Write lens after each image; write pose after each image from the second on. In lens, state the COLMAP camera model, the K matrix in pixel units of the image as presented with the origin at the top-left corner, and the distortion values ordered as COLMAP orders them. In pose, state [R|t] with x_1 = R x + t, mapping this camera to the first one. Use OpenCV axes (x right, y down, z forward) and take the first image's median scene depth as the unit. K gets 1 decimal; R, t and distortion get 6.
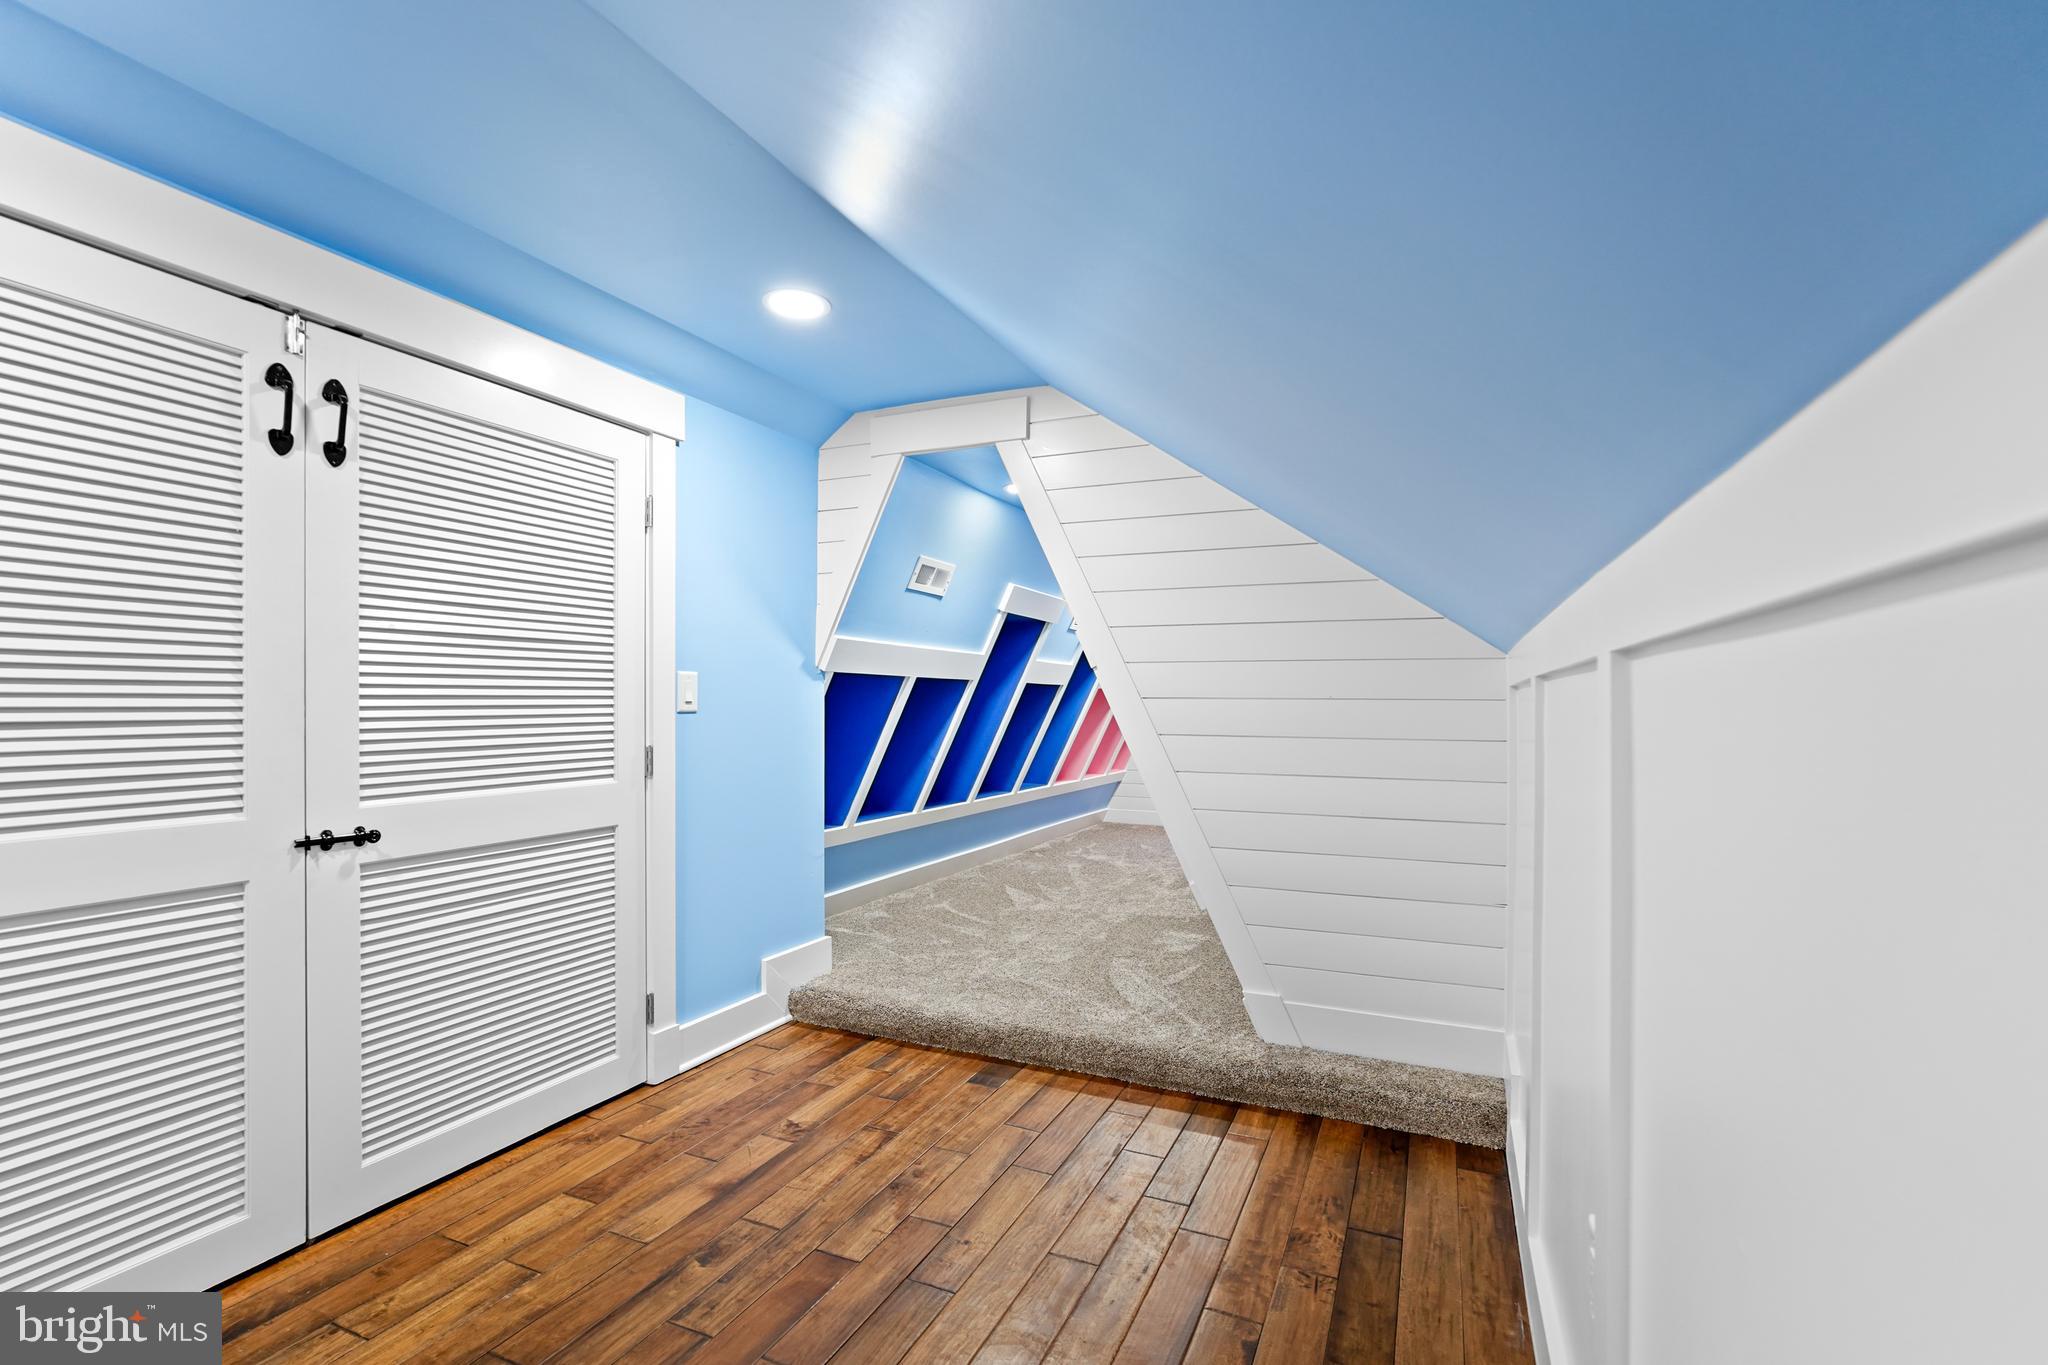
lens RADIAL K [[905.8, 0, 1024.4], [0, 905.8, 693.5], [0, 0, 1]] dist [0.000371, 0.000020]
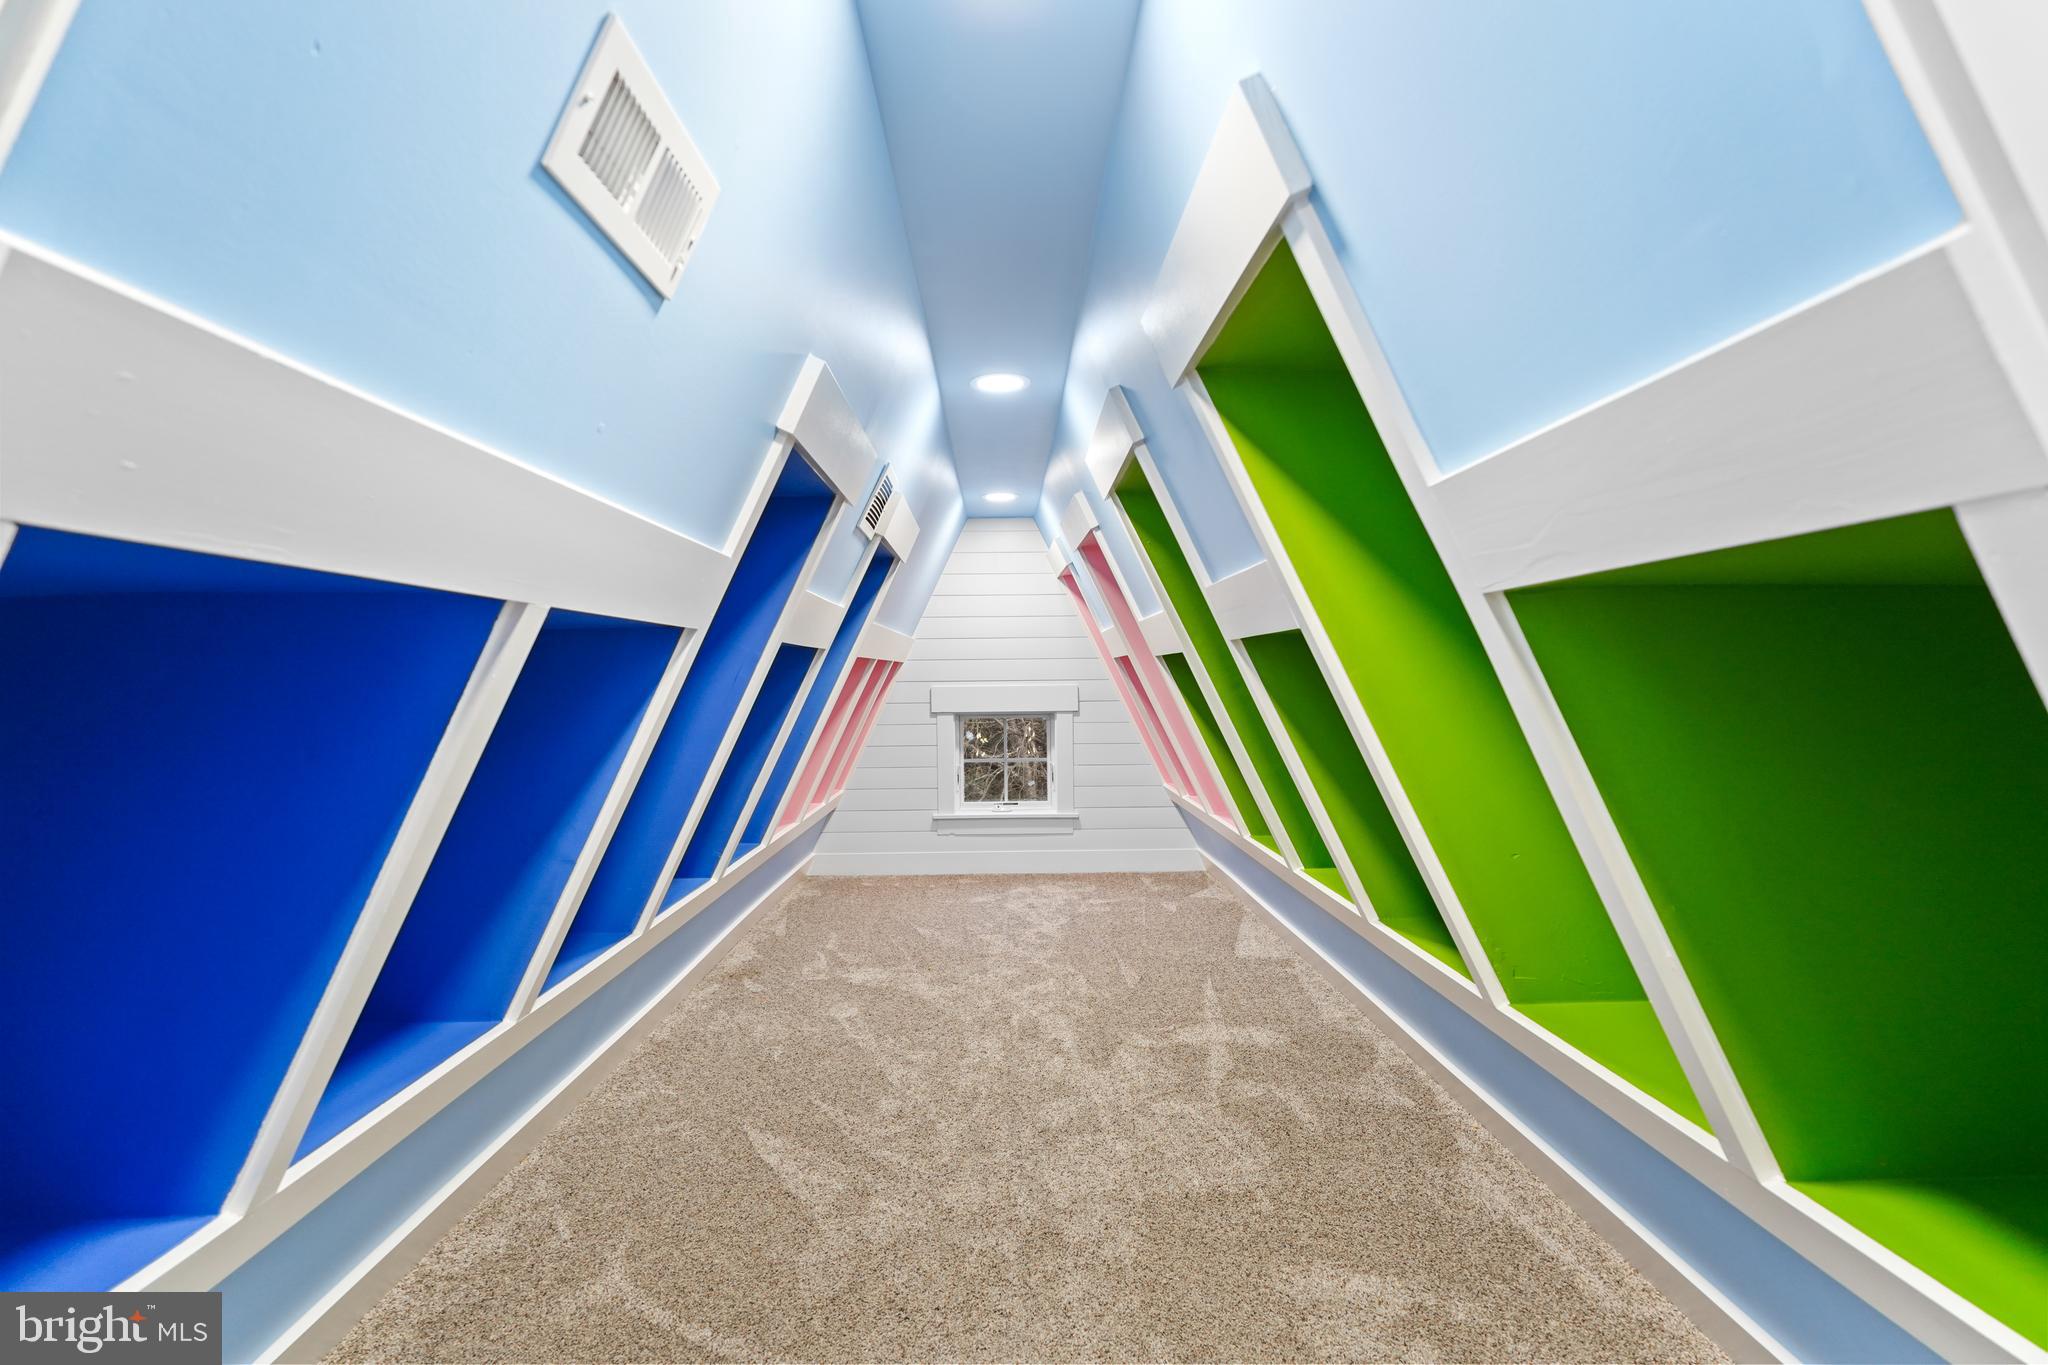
lens RADIAL K [[970.9, 0, 1019.9], [0, 970.9, 678.9], [0, 0, 1]] dist [0.001388, 0.000205]
pose [[0.913647, -0.012944, 0.406302, -0.097968], [0.006074, 0.999816, 0.018194, -0.000247], [-0.406463, -0.014155, 0.913558, 0.609029]]
